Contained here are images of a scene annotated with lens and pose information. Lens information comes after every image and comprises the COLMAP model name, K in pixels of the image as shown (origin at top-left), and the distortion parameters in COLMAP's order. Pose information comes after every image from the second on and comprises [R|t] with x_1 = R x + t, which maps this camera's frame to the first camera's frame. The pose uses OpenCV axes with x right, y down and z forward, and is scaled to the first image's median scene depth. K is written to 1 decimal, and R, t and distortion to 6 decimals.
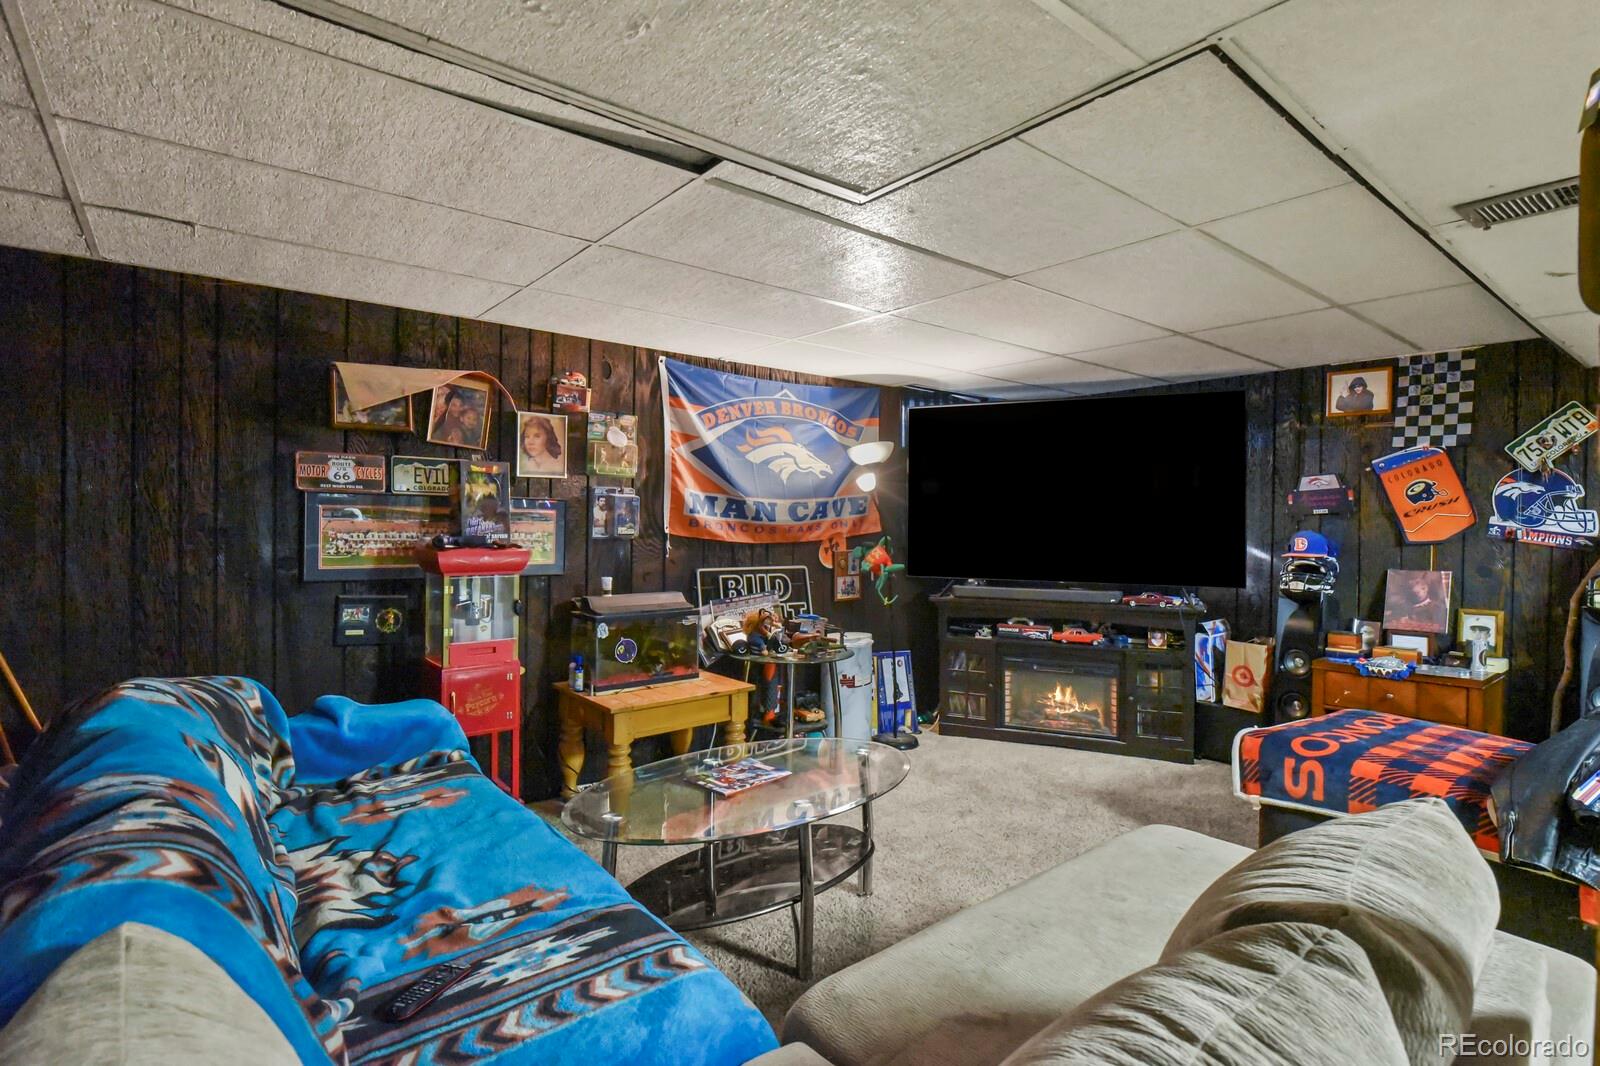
lens RADIAL K [[775.0, 0, 804.3], [0, 775.0, 534.1], [0, 0, 1]] dist [-0.012280, -0.000953]
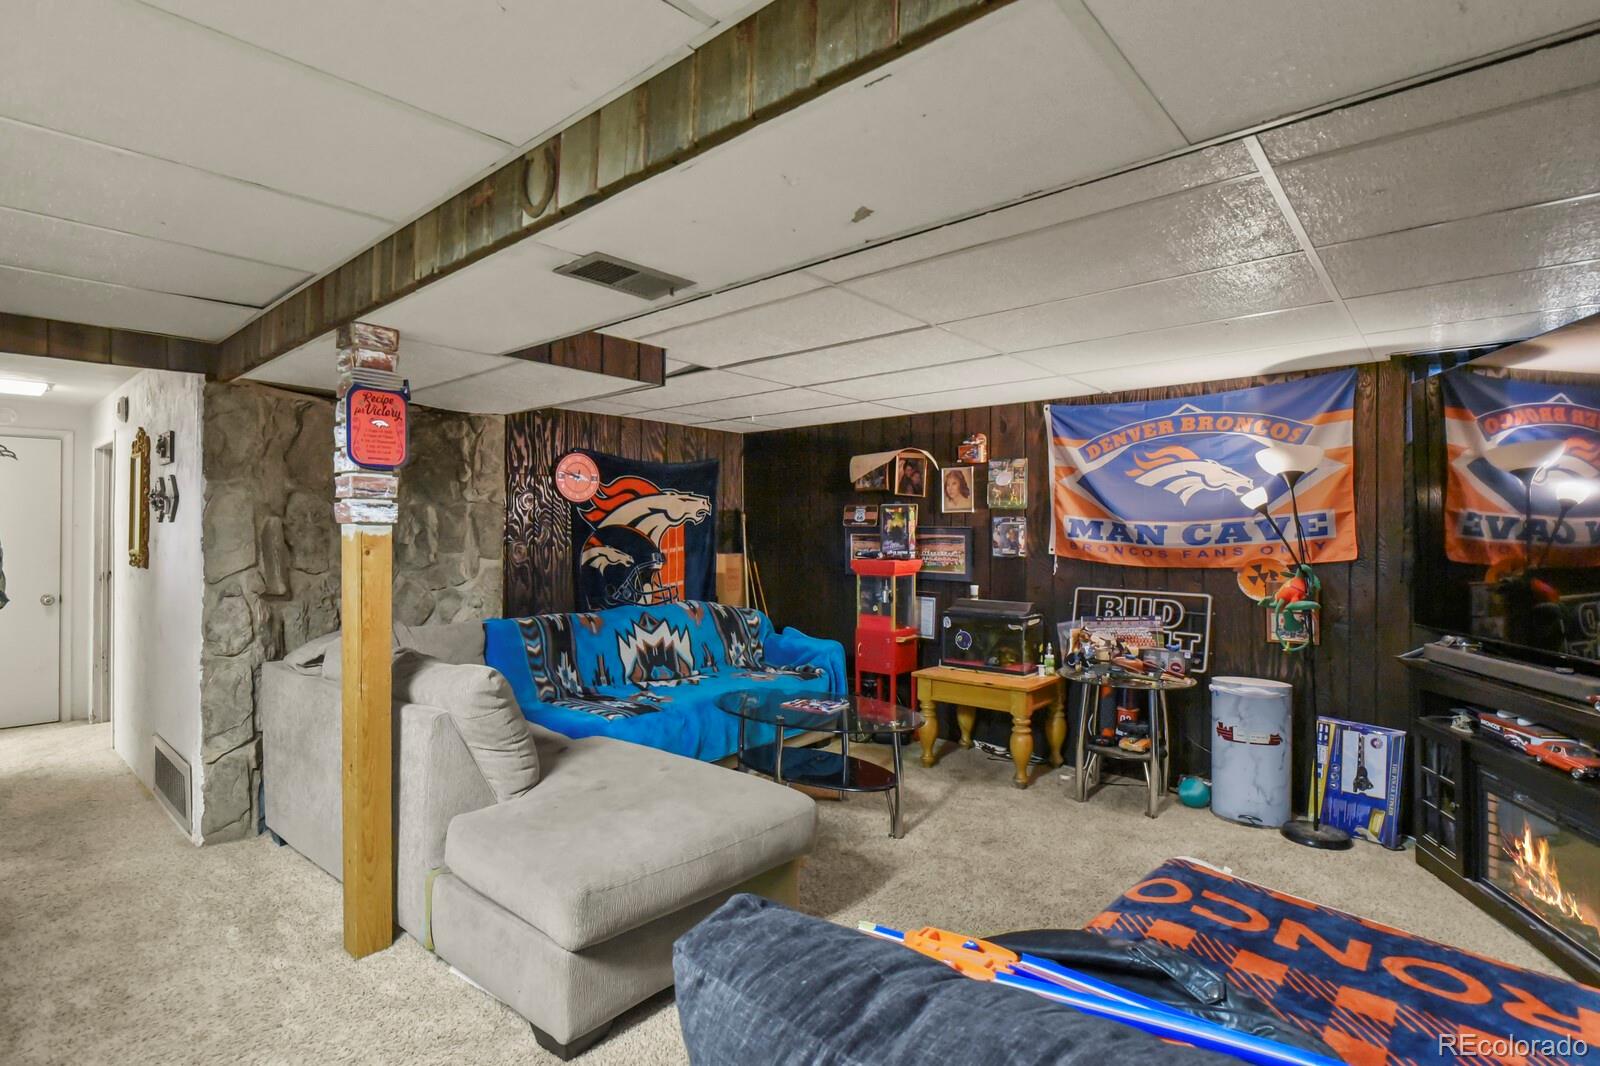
lens RADIAL K [[775.0, 0, 810.2], [0, 775.0, 531.8], [0, 0, 1]] dist [-0.012280, -0.000953]
pose [[0.183649, -0.013029, -0.982905, 0.857794], [-0.023734, 0.999562, -0.017684, -0.005493], [0.982705, 0.026575, 0.183260, 0.405390]]
